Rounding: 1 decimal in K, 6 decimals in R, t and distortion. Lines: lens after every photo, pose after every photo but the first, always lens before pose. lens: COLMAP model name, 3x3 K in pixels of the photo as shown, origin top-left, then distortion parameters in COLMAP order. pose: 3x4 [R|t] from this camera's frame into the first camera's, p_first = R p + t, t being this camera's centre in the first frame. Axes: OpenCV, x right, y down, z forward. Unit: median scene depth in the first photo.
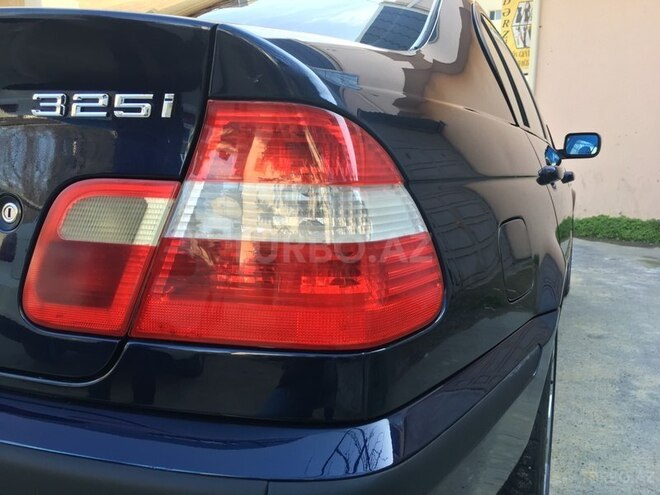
lens RADIAL K [[560.2, 0, 333.4], [0, 560.2, 246.0], [0, 0, 1]] dist [0.059516, -0.087831]
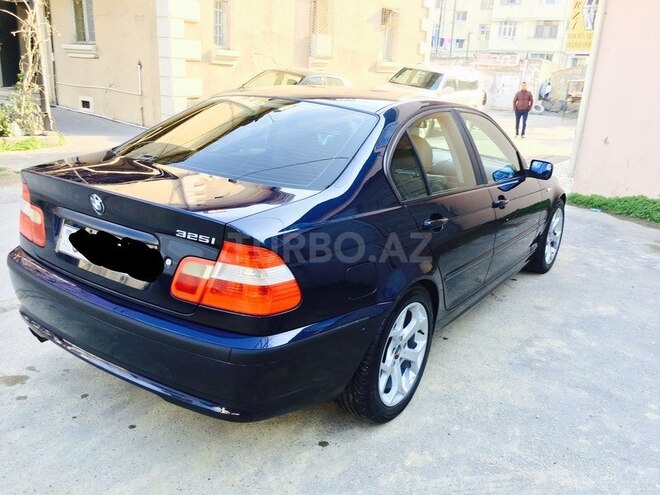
lens RADIAL K [[560.2, 0, 329.9], [0, 560.2, 246.7], [0, 0, 1]] dist [0.059516, -0.087831]
pose [[0.980281, 0.100442, -0.170178, 0.919150], [-0.077284, 0.987463, 0.137640, -0.679185], [0.181869, -0.121774, 0.975753, -2.063953]]
